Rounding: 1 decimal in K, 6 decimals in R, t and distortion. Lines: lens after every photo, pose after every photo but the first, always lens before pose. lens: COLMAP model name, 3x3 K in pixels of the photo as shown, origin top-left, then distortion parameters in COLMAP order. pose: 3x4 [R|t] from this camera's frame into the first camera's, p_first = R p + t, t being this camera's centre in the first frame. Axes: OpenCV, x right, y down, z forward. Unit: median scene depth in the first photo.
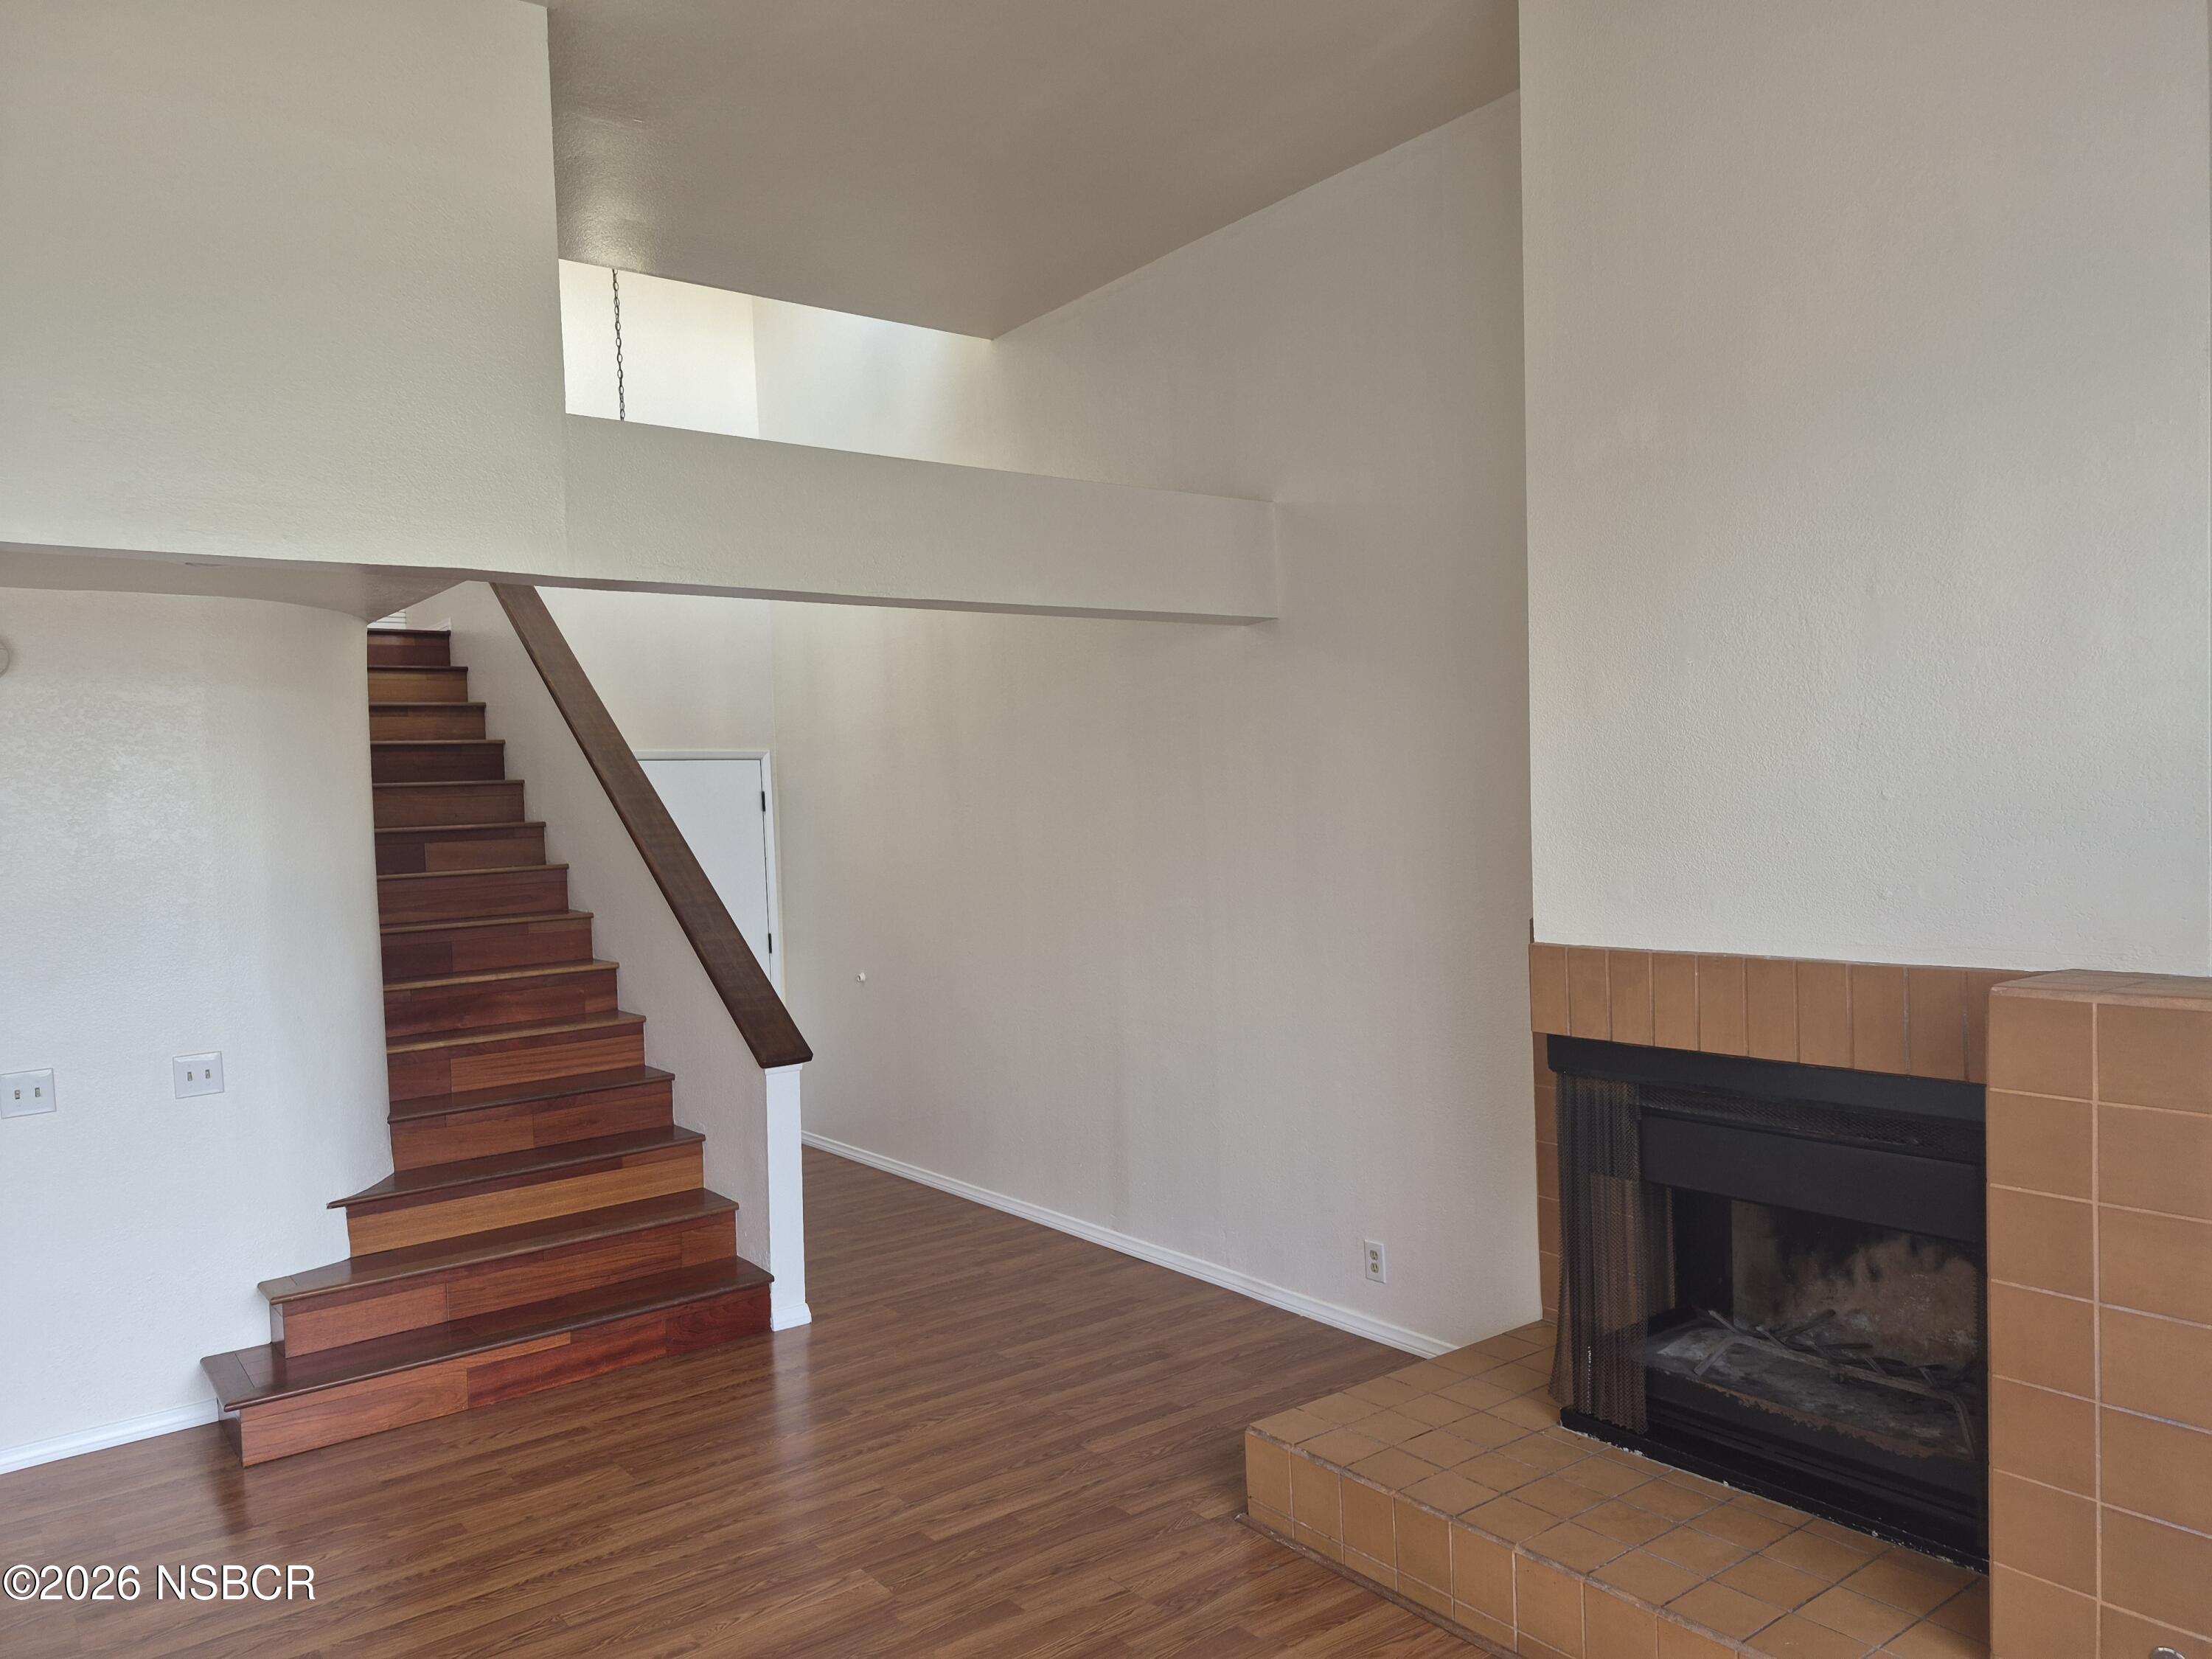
lens RADIAL K [[1527.8, 0, 1125.4], [0, 1527.8, 838.3], [0, 0, 1]] dist [0.054360, -0.030808]
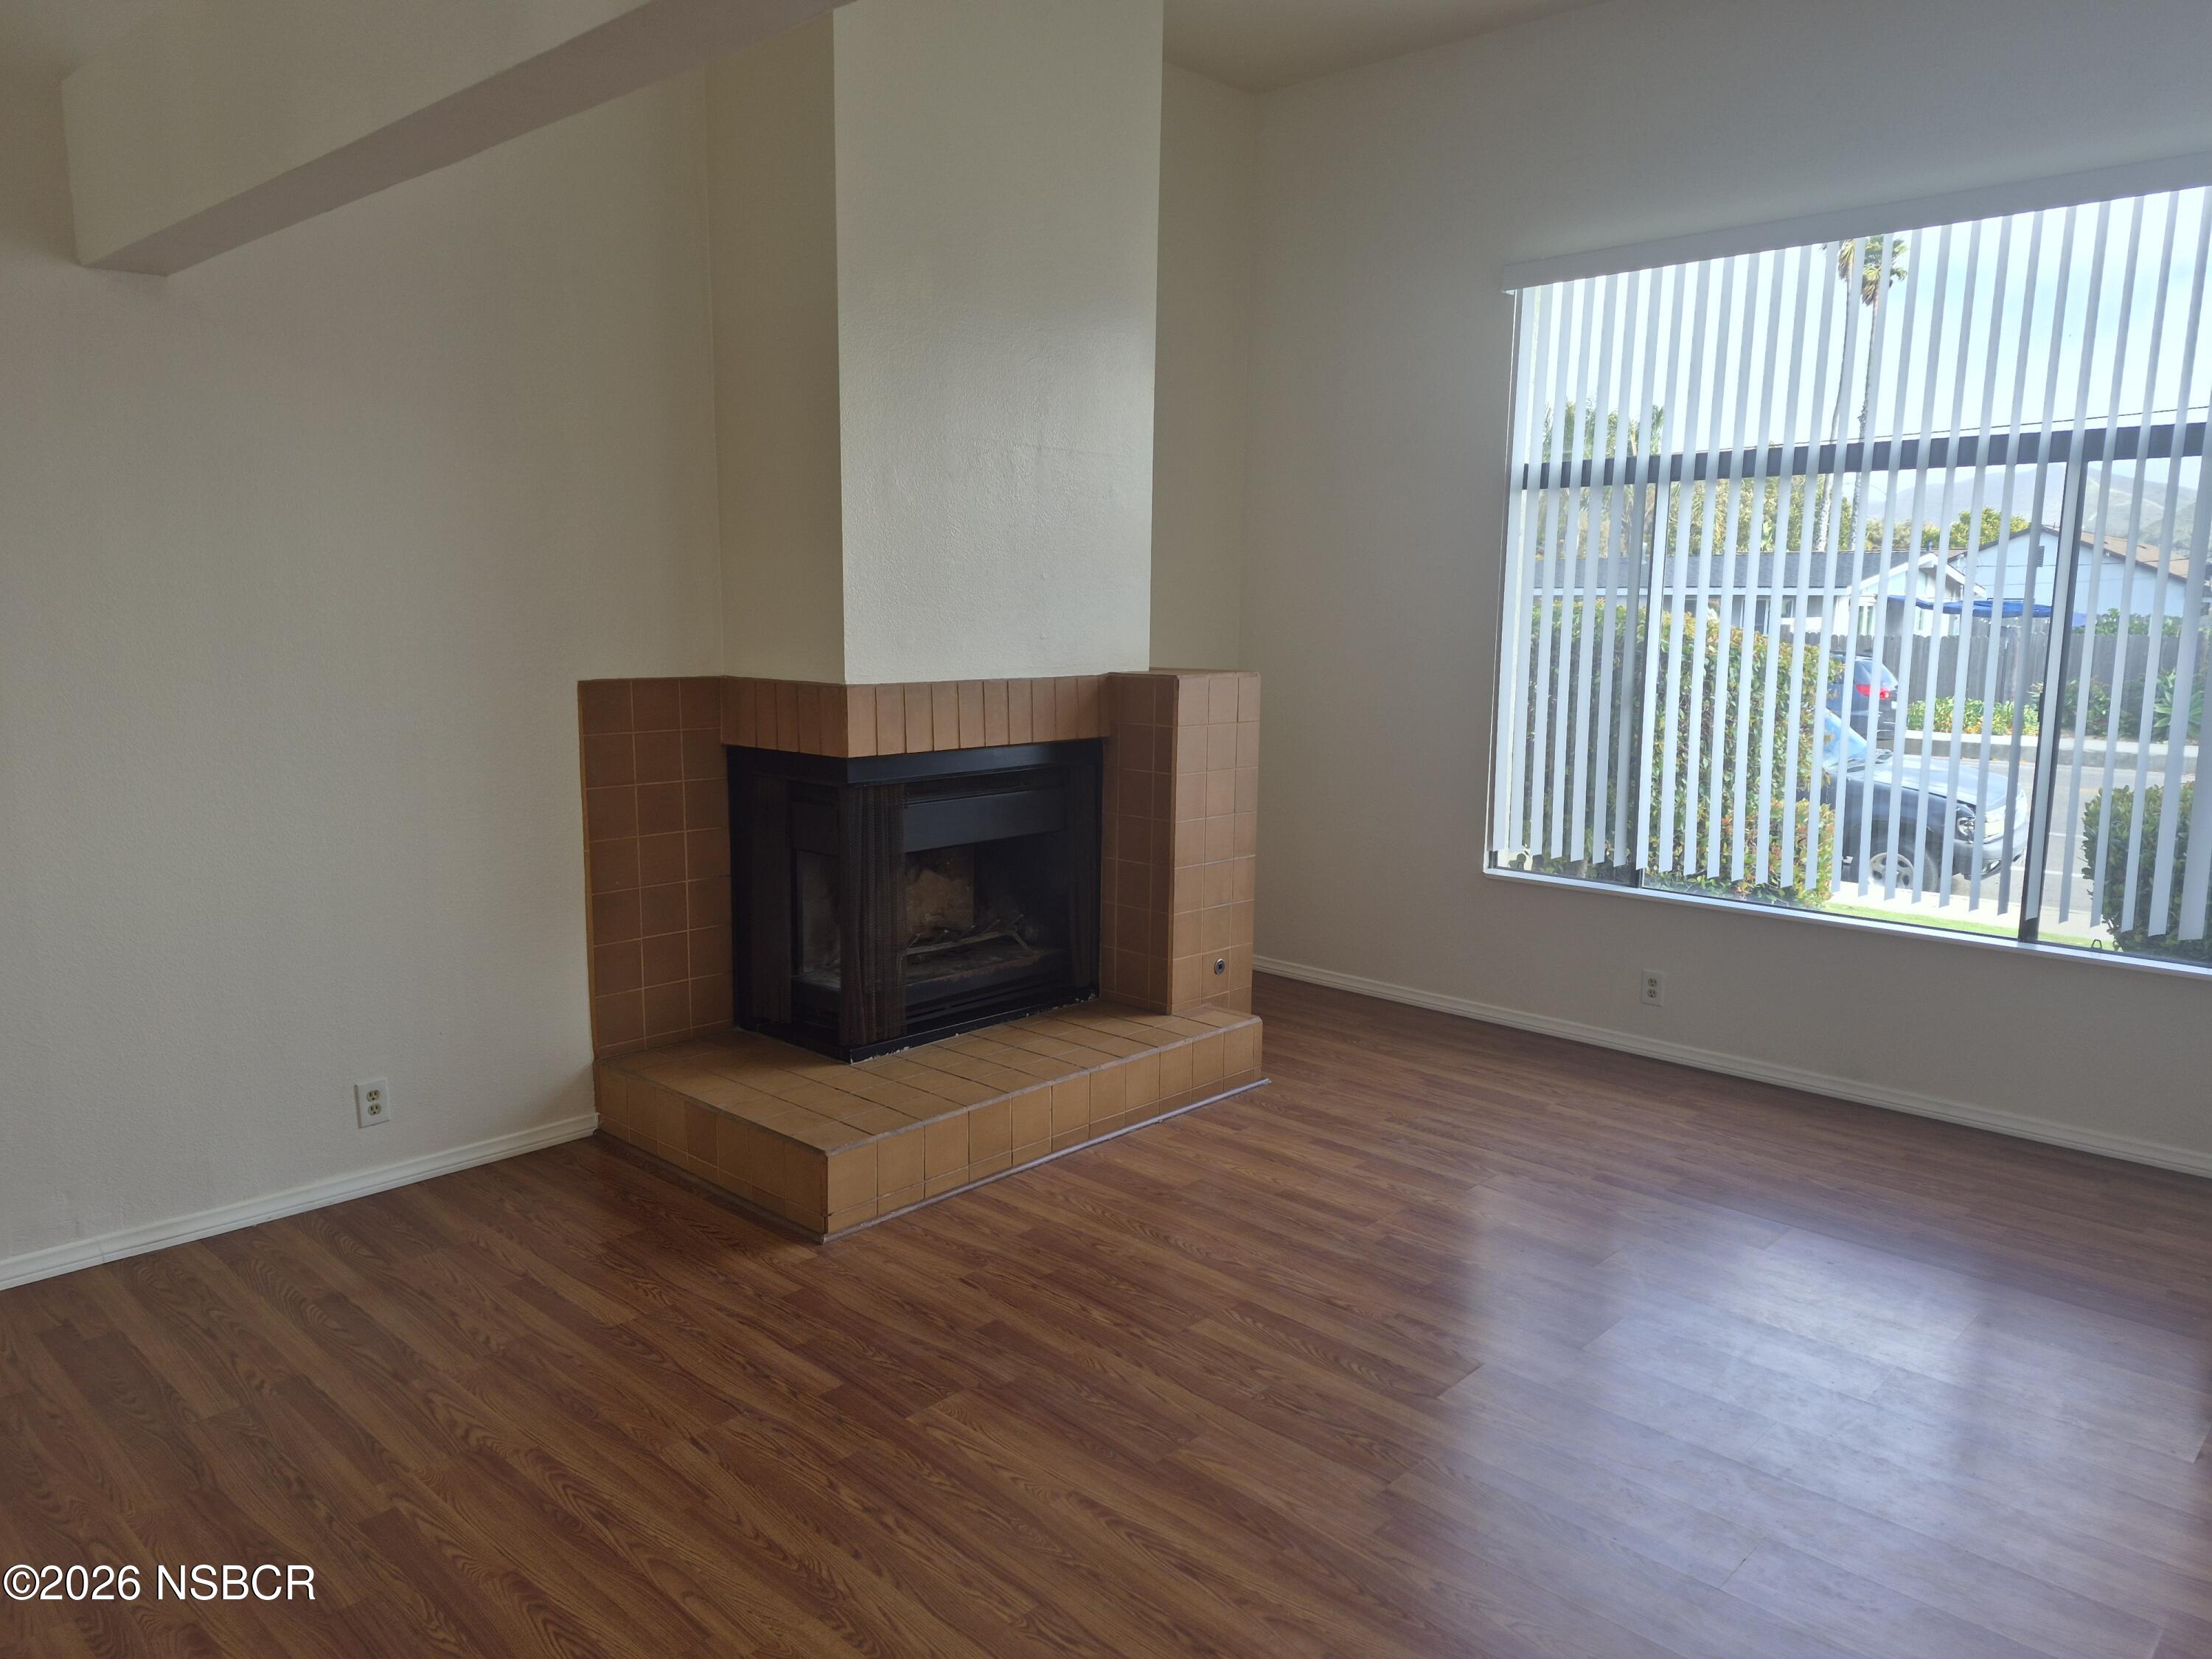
lens RADIAL K [[1527.8, 0, 1104.5], [0, 1527.8, 825.5], [0, 0, 1]] dist [0.054360, -0.030808]
pose [[-0.161158, -0.103347, 0.981503, -0.411929], [0.016551, 0.994079, 0.107389, 0.022951], [-0.986790, 0.033552, -0.158493, 0.420360]]
